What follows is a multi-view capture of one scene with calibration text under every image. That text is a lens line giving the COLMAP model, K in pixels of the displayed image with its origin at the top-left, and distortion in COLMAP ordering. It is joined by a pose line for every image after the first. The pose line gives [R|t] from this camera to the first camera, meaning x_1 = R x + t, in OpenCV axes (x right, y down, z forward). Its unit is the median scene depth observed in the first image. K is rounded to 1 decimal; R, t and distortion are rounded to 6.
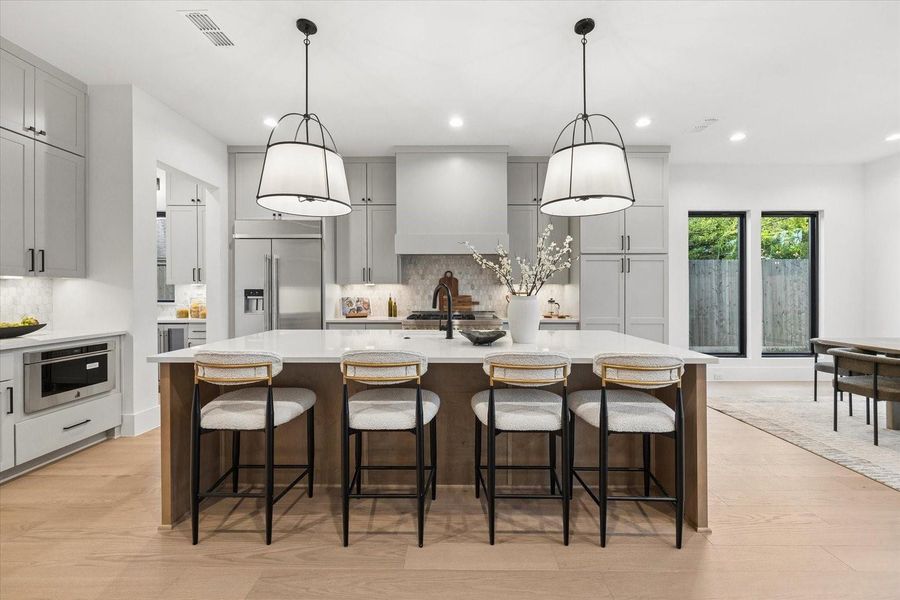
lens RADIAL K [[384.6, 0, 450.0], [0, 384.6, 300.0], [0, 0, 1]] dist [-0.001331, -0.000182]
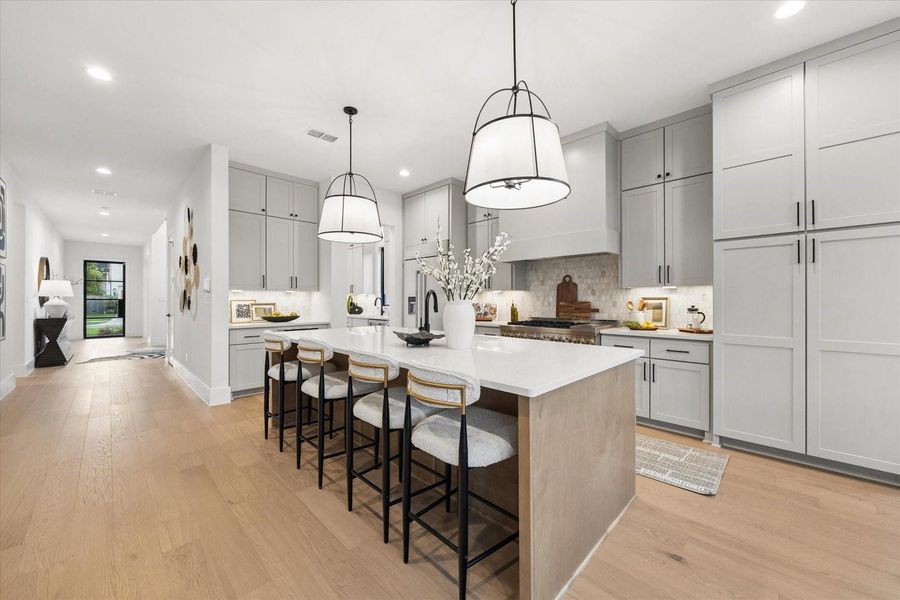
lens RADIAL K [[381.0, 0, 450.0], [0, 381.0, 300.0], [0, 0, 1]] dist [0.000331, 0.000009]
pose [[0.655268, -0.000955, -0.755396, 0.522407], [-0.011297, 0.999875, -0.011063, -0.002473], [0.755312, 0.015783, 0.655176, 0.196851]]
